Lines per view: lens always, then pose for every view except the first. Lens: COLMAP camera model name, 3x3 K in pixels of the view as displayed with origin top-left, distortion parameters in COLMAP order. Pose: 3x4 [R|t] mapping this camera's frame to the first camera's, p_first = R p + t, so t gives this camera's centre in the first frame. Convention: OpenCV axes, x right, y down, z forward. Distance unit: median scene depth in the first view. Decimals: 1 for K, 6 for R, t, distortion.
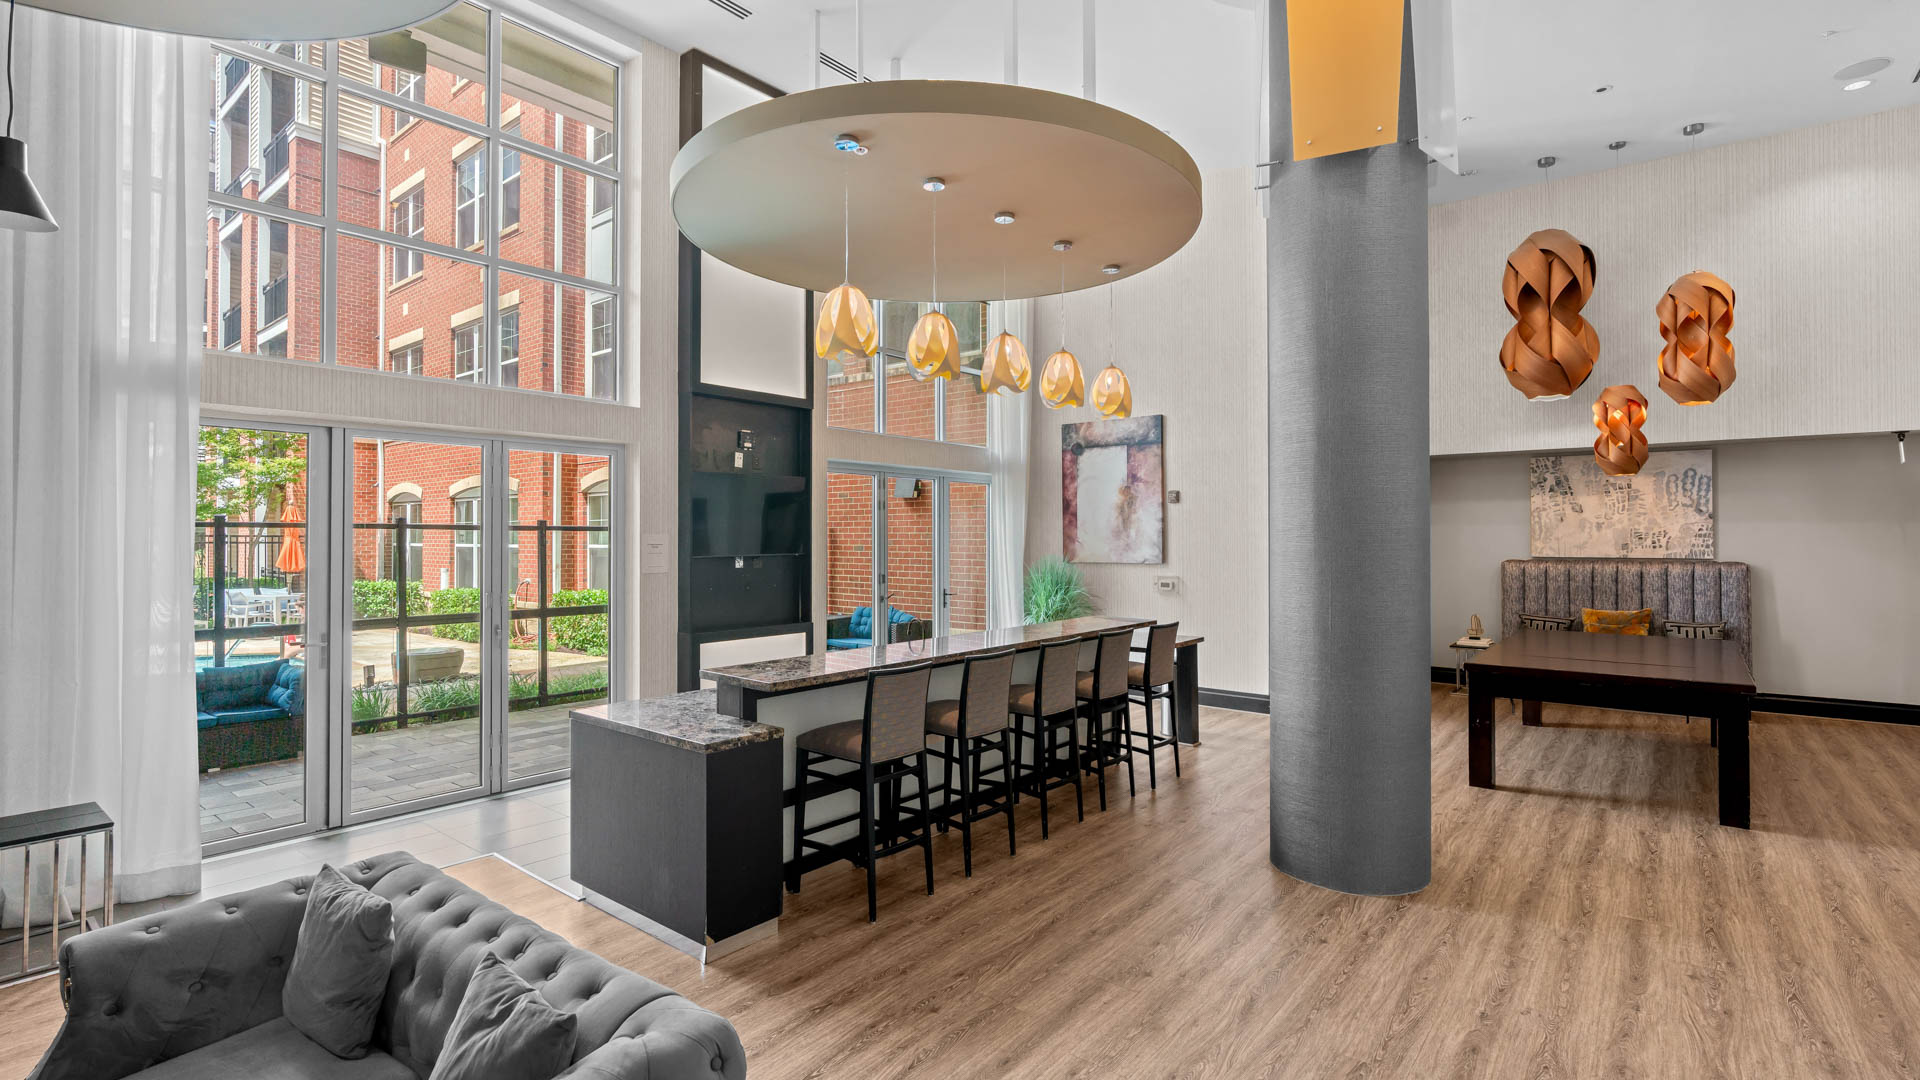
lens RADIAL K [[897.1, 0, 958.2], [0, 897.1, 538.8], [0, 0, 1]] dist [0.003302, 0.001039]
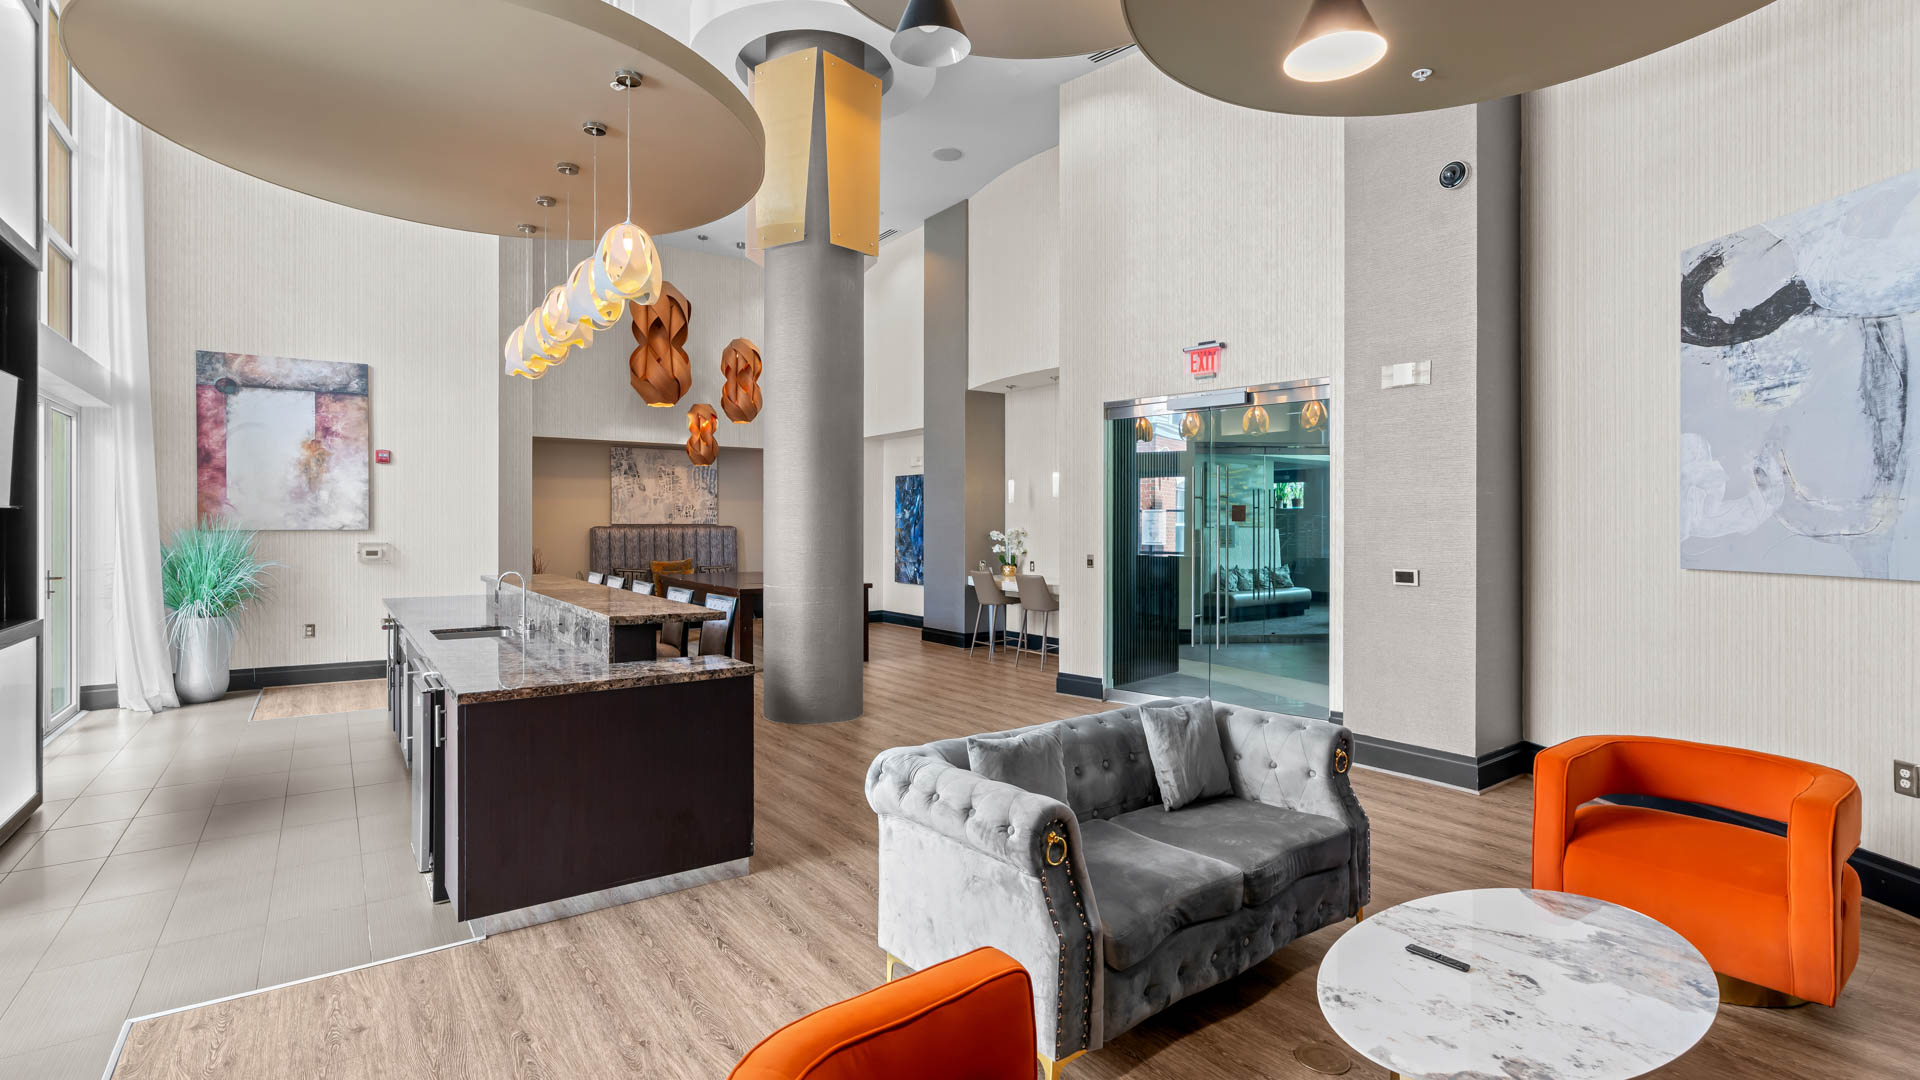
lens RADIAL K [[897.1, 0, 956.9], [0, 897.1, 530.5], [0, 0, 1]] dist [0.003302, 0.001039]
pose [[0.275634, -0.005148, 0.961249, -0.472243], [-0.001249, 0.999983, 0.005714, 0.022133], [-0.961262, -0.002775, 0.275622, 0.177627]]
